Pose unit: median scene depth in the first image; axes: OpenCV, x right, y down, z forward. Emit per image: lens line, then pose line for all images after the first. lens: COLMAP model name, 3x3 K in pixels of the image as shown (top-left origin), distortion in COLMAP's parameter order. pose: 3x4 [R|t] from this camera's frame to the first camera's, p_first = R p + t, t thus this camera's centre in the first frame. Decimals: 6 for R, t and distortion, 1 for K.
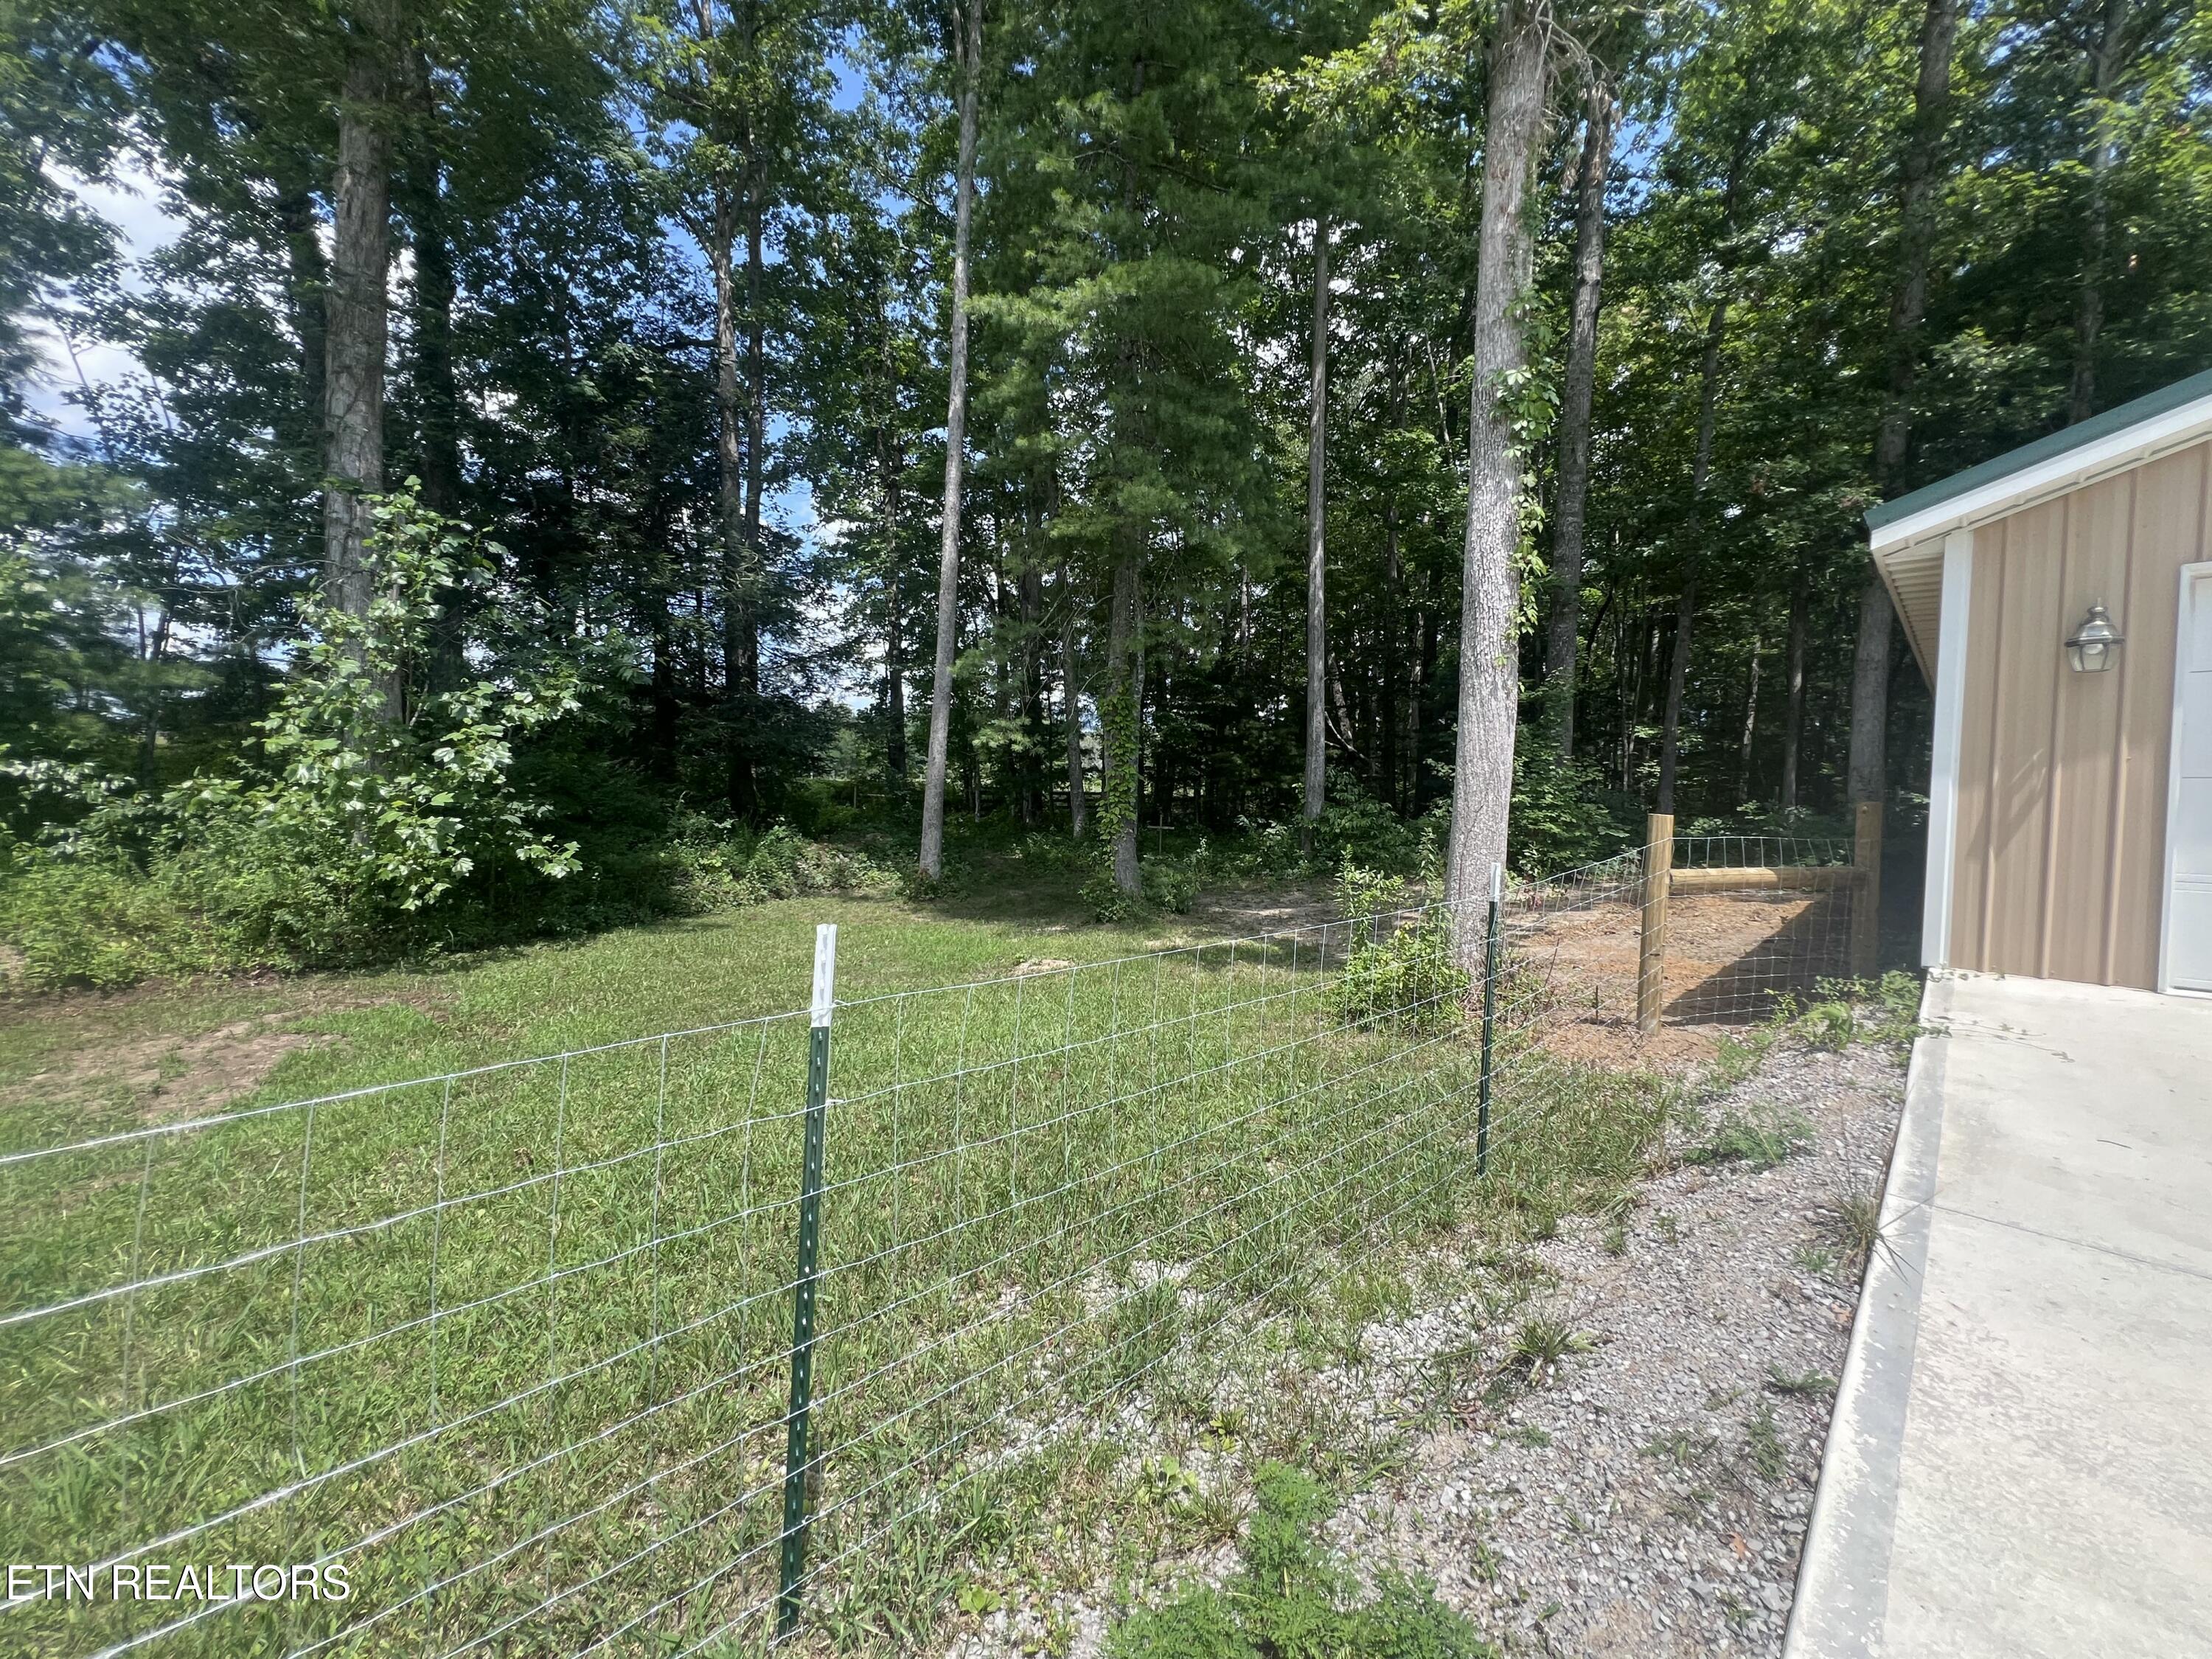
lens RADIAL K [[889.5, 0, 1111.8], [0, 889.5, 826.1], [0, 0, 1]] dist [0.001698, 0.000342]
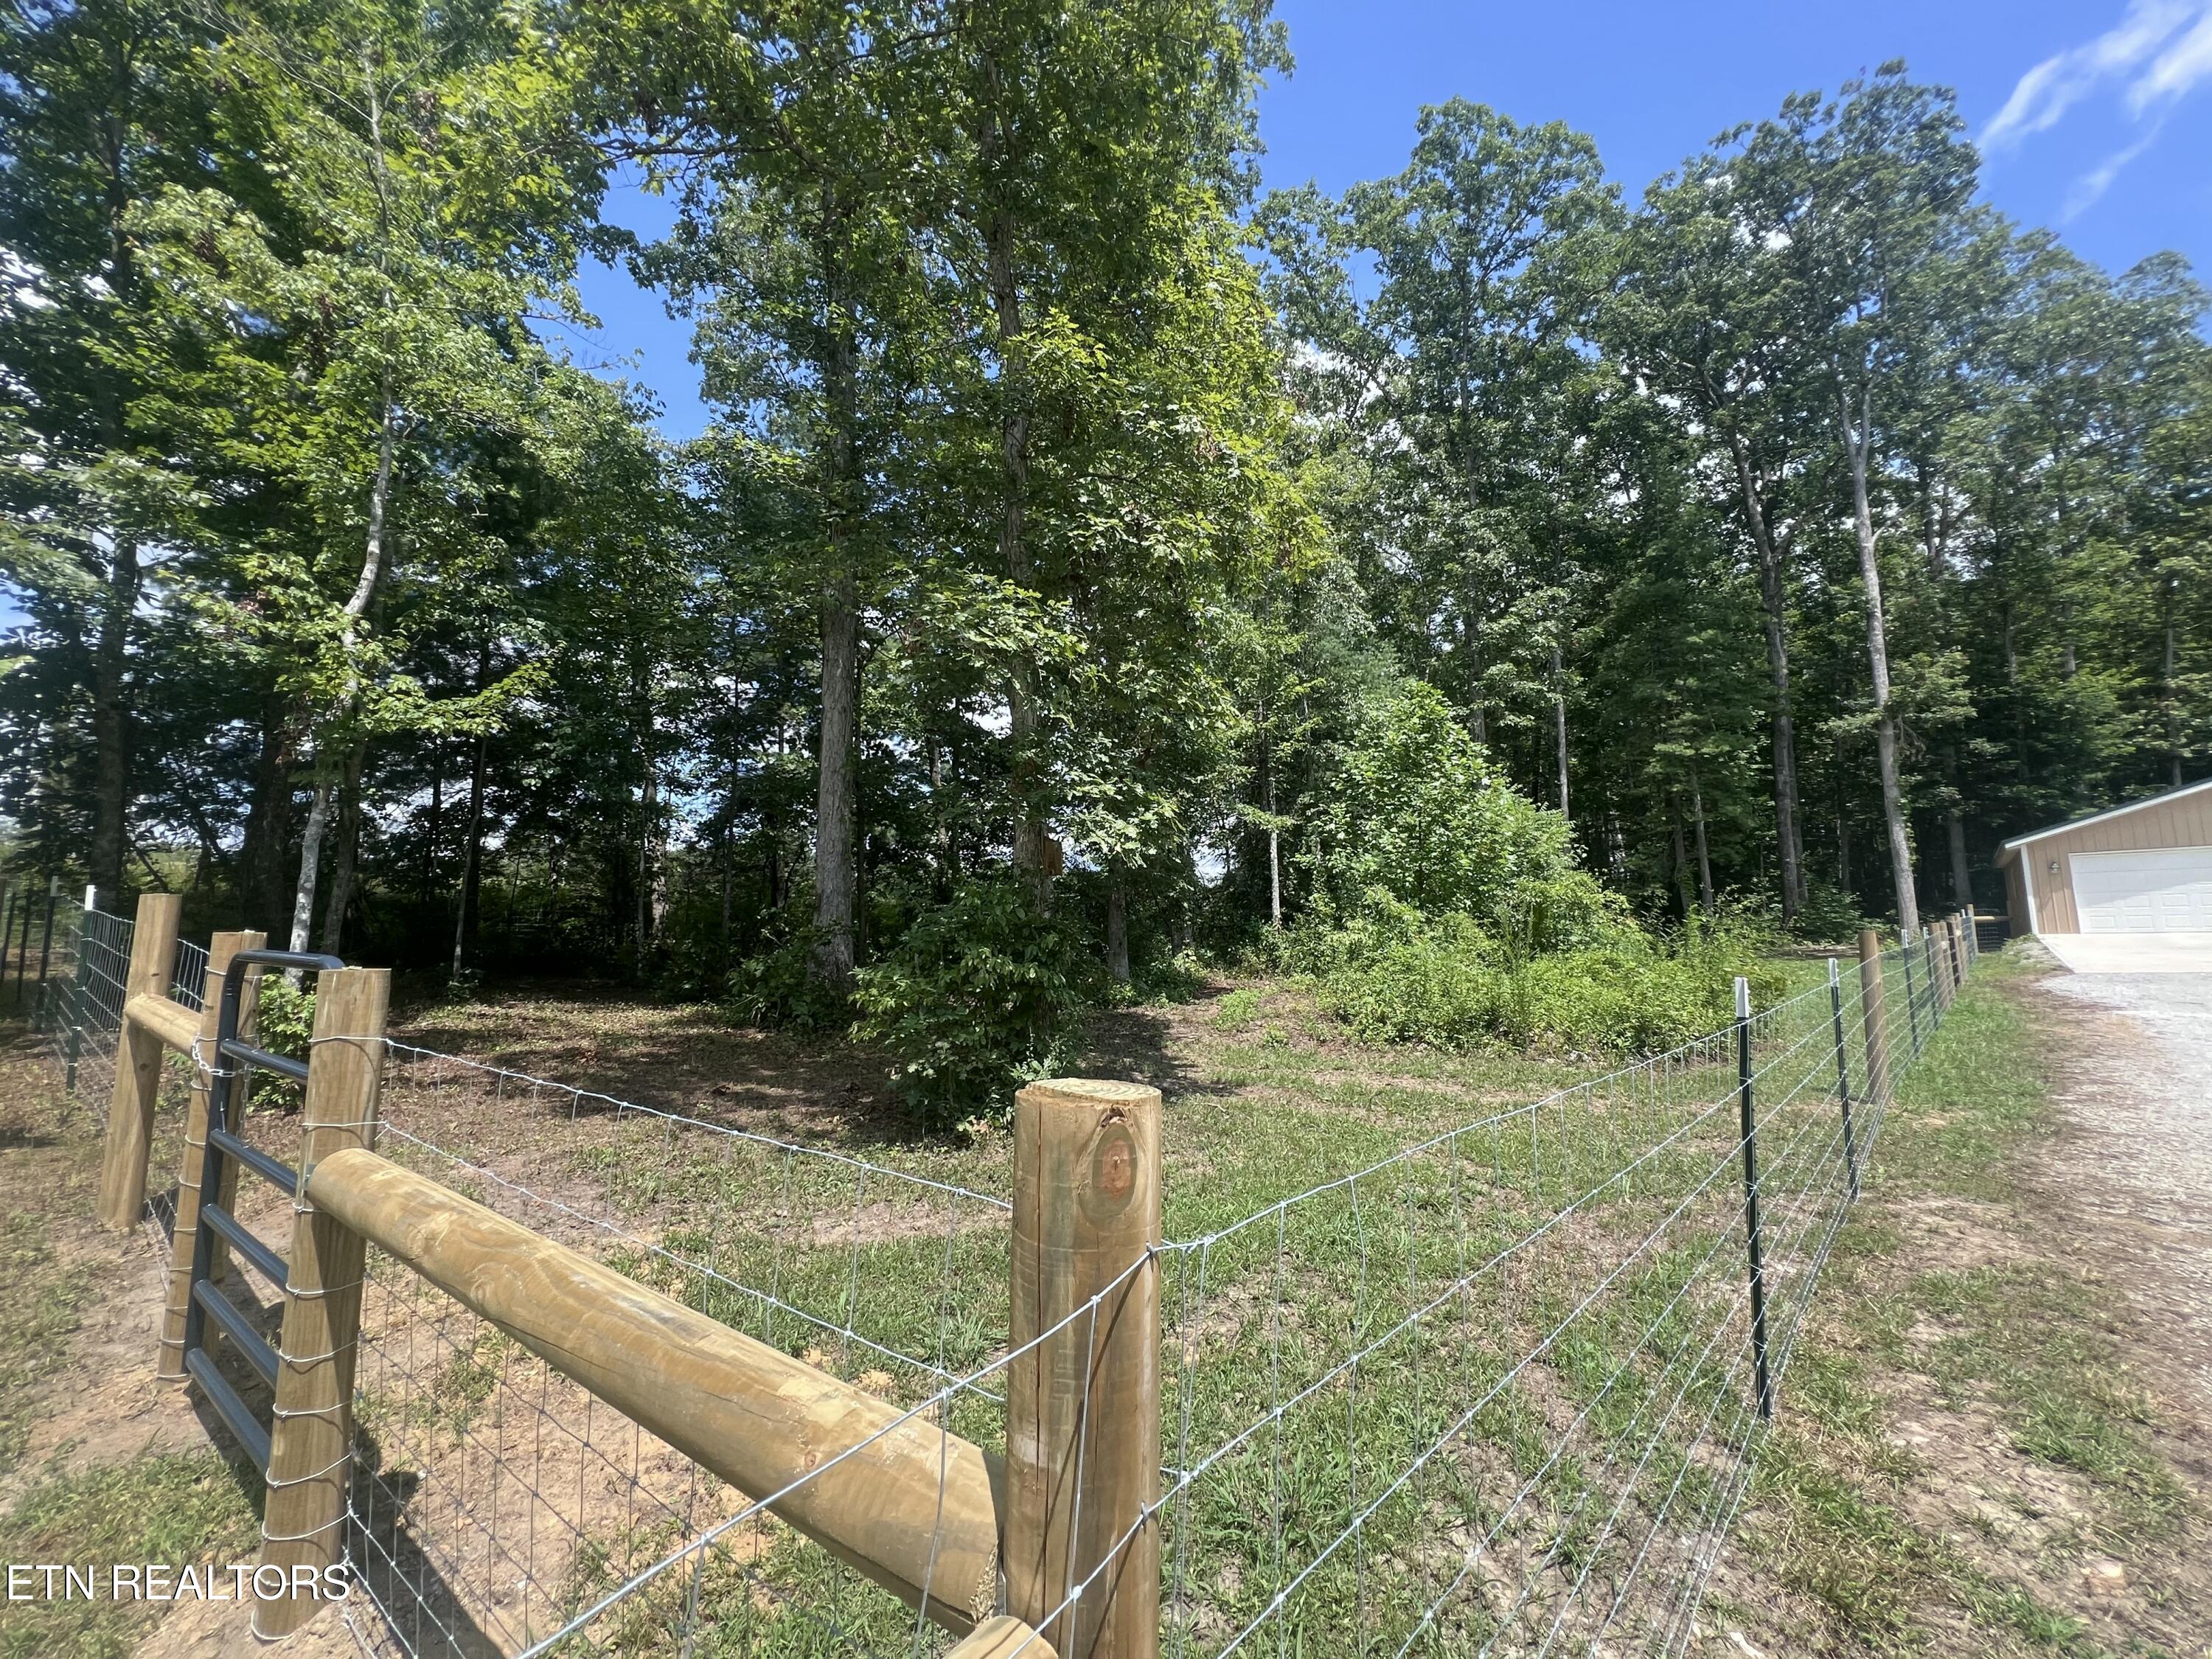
lens RADIAL K [[889.5, 0, 1099.8], [0, 889.5, 828.5], [0, 0, 1]] dist [0.001698, 0.000342]
pose [[0.999342, -0.026548, 0.024722, -3.783118], [0.030129, 0.986977, -0.158018, 0.181884], [-0.020205, 0.158658, 0.987127, -3.344403]]
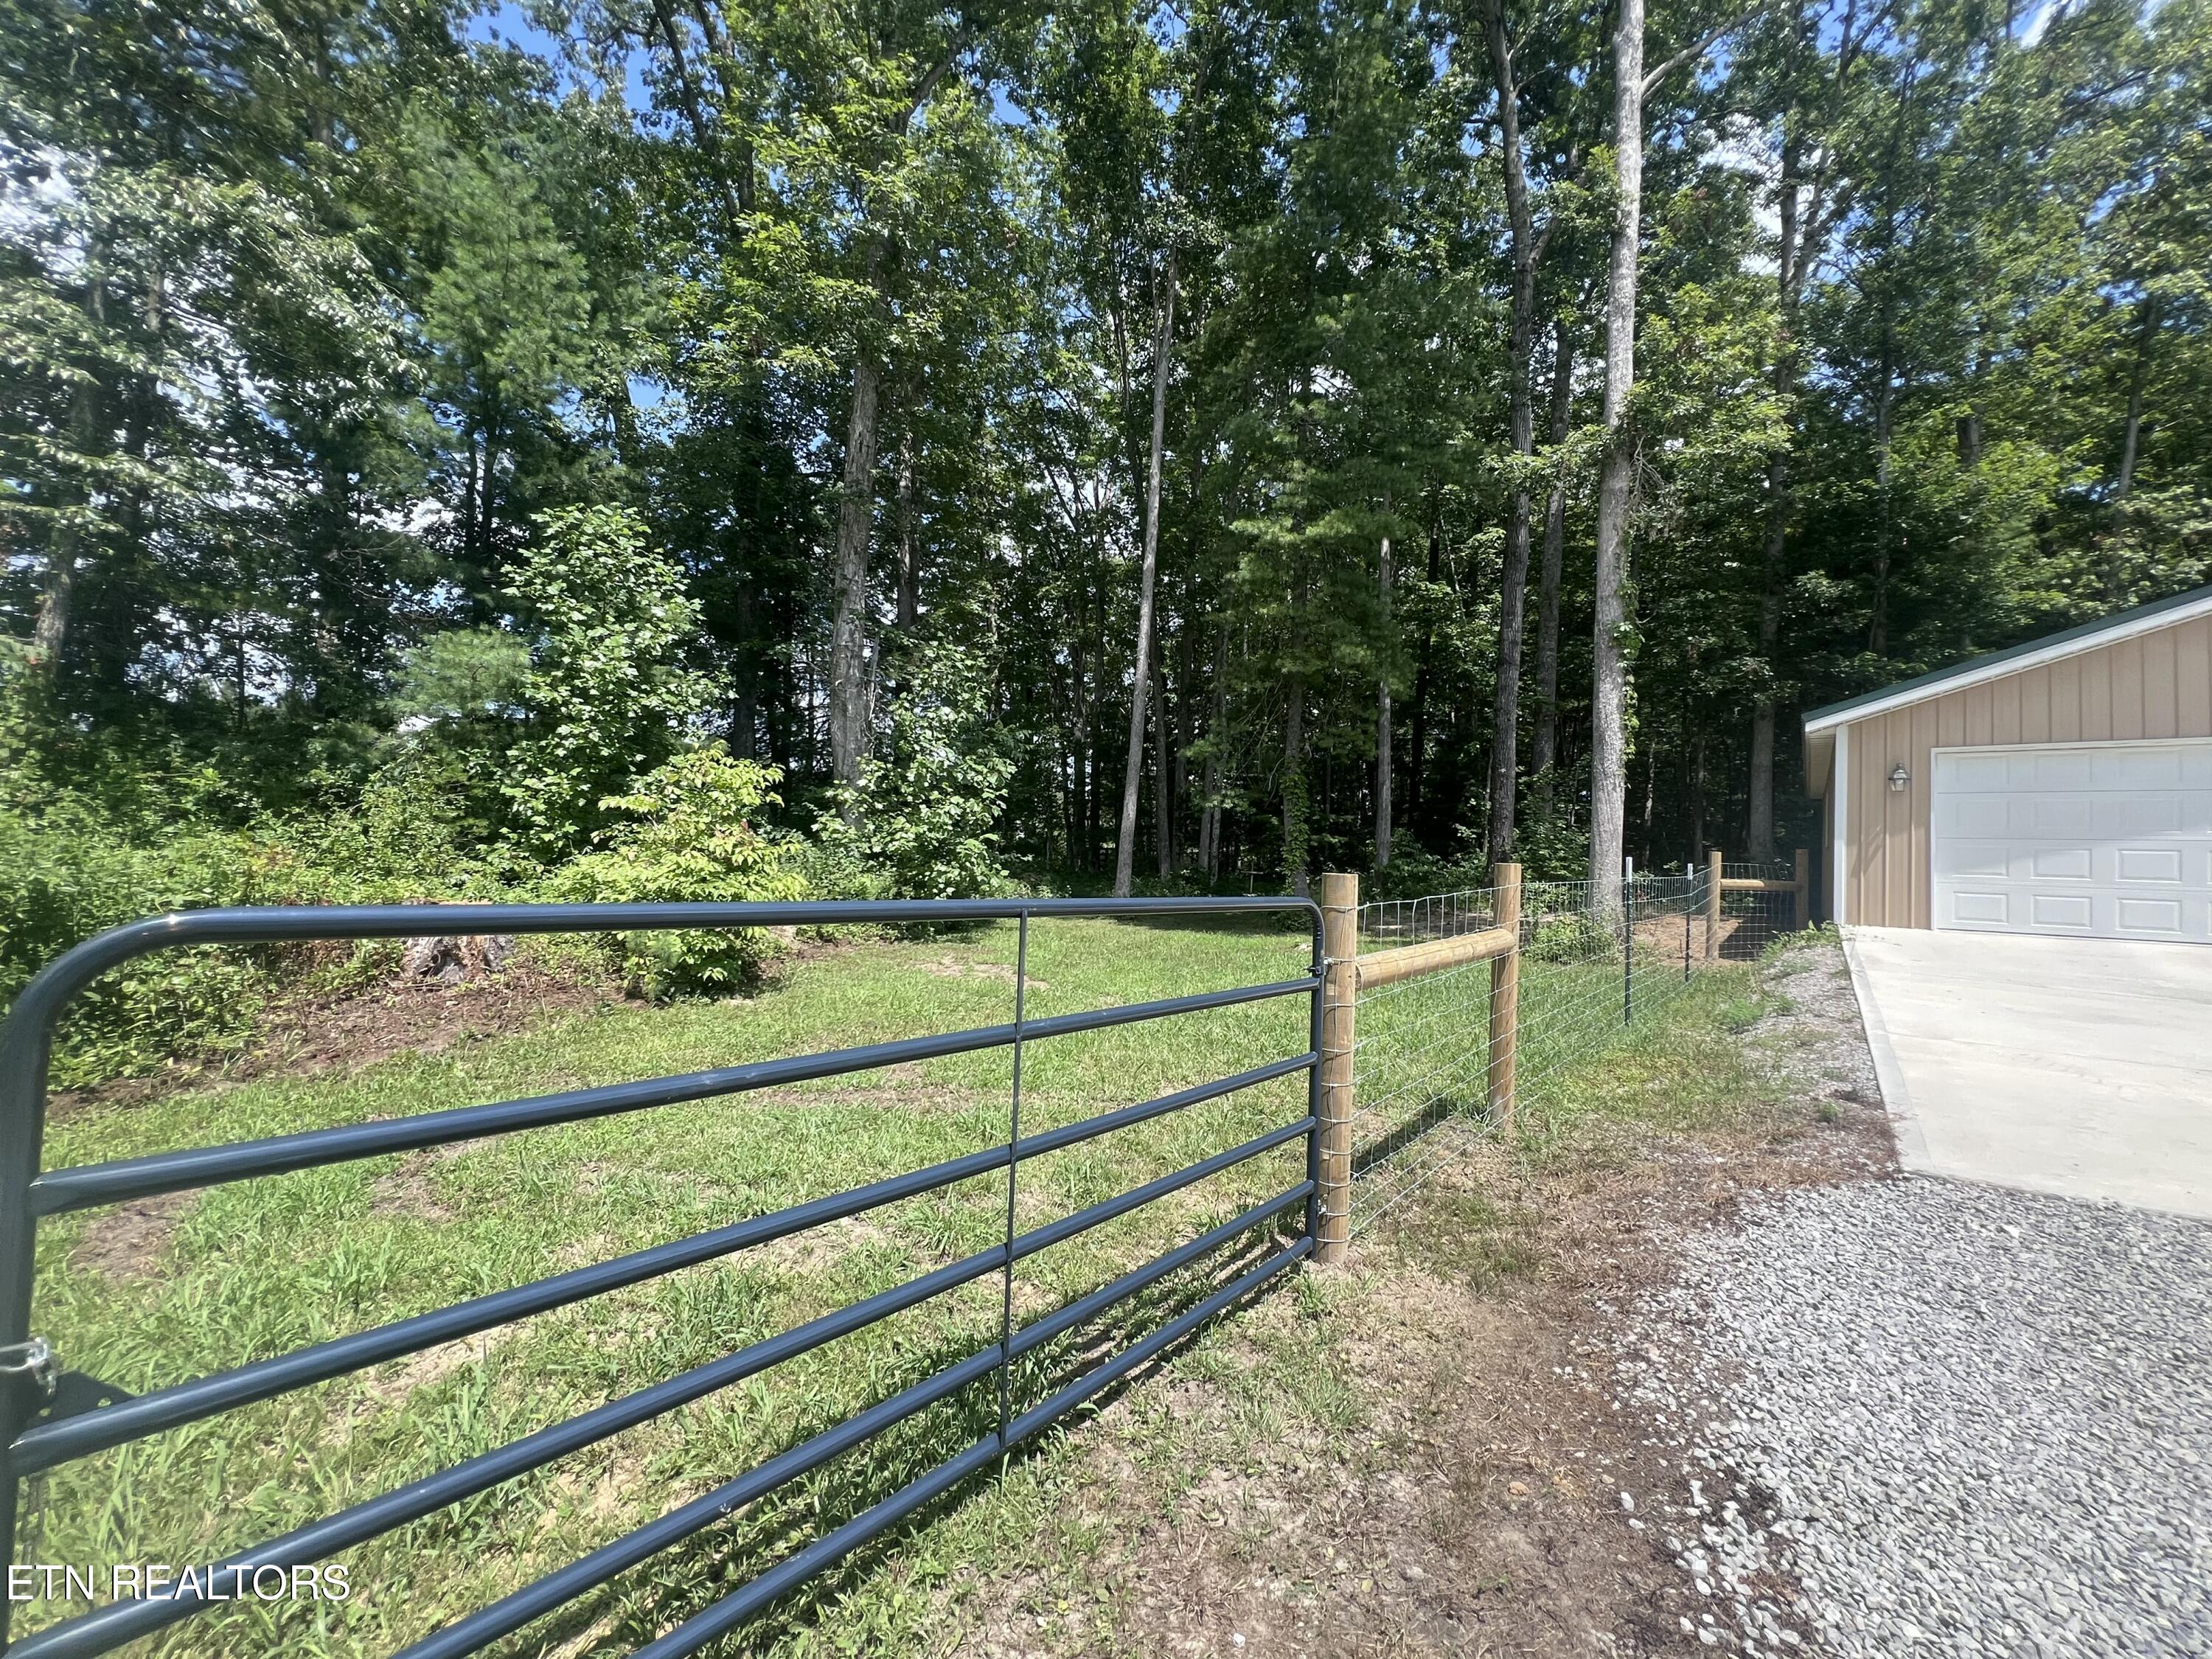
lens RADIAL K [[889.5, 0, 1107.1], [0, 889.5, 822.7], [0, 0, 1]] dist [0.001698, 0.000342]
pose [[0.993301, 0.029926, 0.111616, -0.961445], [-0.021962, 0.997170, -0.071906, 0.092631], [-0.113452, 0.068973, 0.991146, -0.843243]]
